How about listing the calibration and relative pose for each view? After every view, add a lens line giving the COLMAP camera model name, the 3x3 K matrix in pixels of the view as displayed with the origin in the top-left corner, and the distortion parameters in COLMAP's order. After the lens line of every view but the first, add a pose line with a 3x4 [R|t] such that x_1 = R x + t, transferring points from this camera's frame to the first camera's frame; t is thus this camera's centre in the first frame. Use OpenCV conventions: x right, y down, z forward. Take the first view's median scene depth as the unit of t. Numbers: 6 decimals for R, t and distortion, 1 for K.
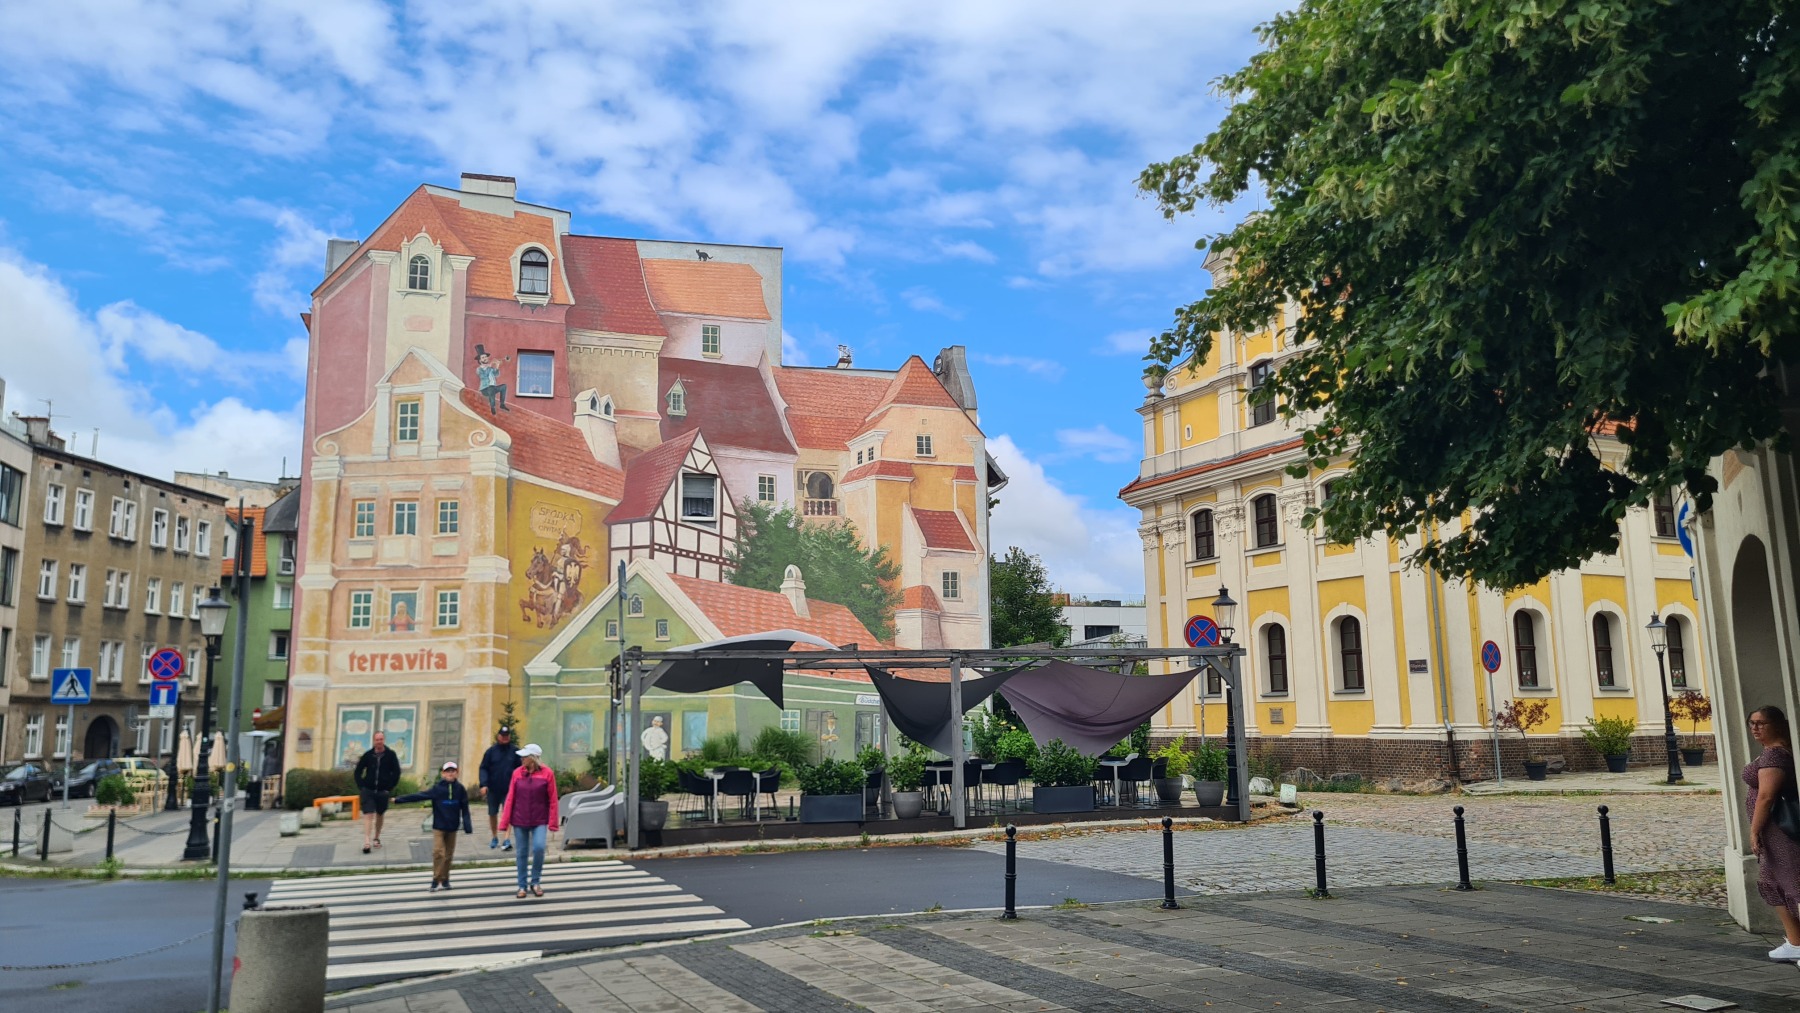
lens RADIAL K [[1366.5, 0, 899.9], [0, 1366.5, 485.4], [0, 0, 1]] dist [0.047485, -0.001710]
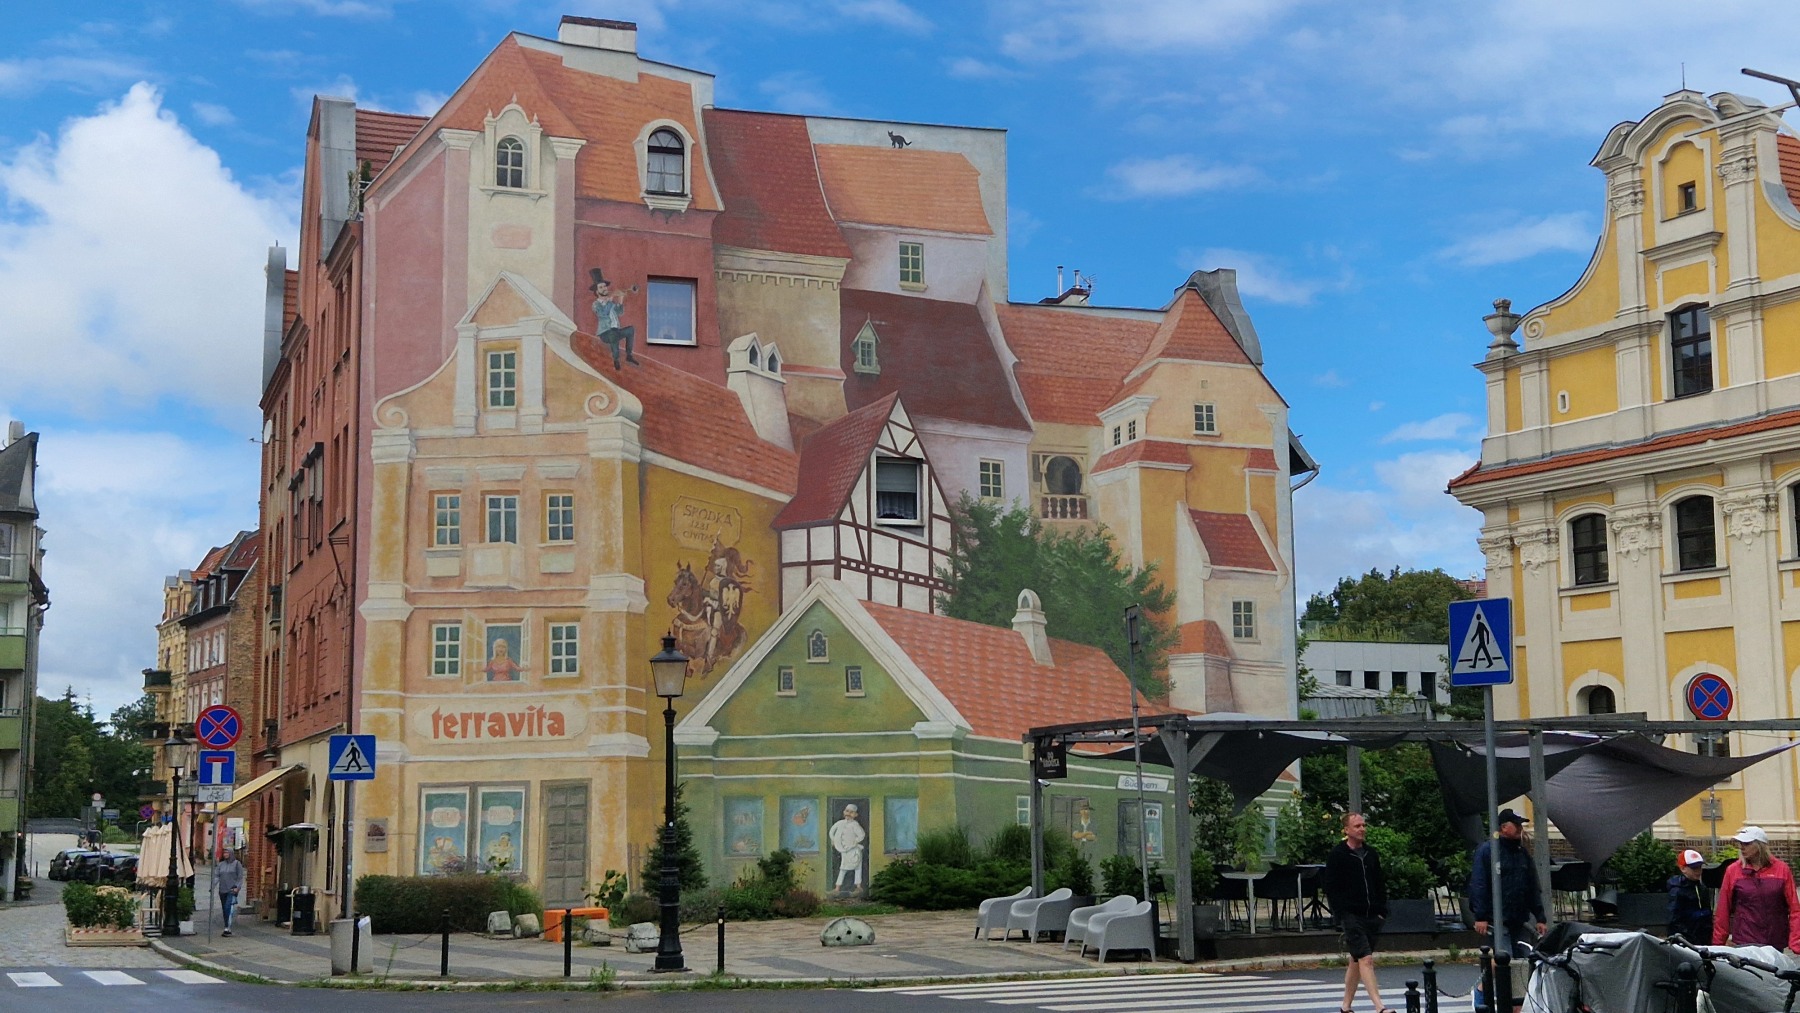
lens RADIAL K [[2318.5, 0, 901.6], [0, 2318.5, 480.6], [0, 0, 1]] dist [0.115953, -0.058446]
pose [[0.997818, 0.012080, 0.064911, -0.223712], [-0.013714, 0.999599, 0.024778, -0.026327], [-0.064586, -0.025614, 0.997583, -0.180233]]
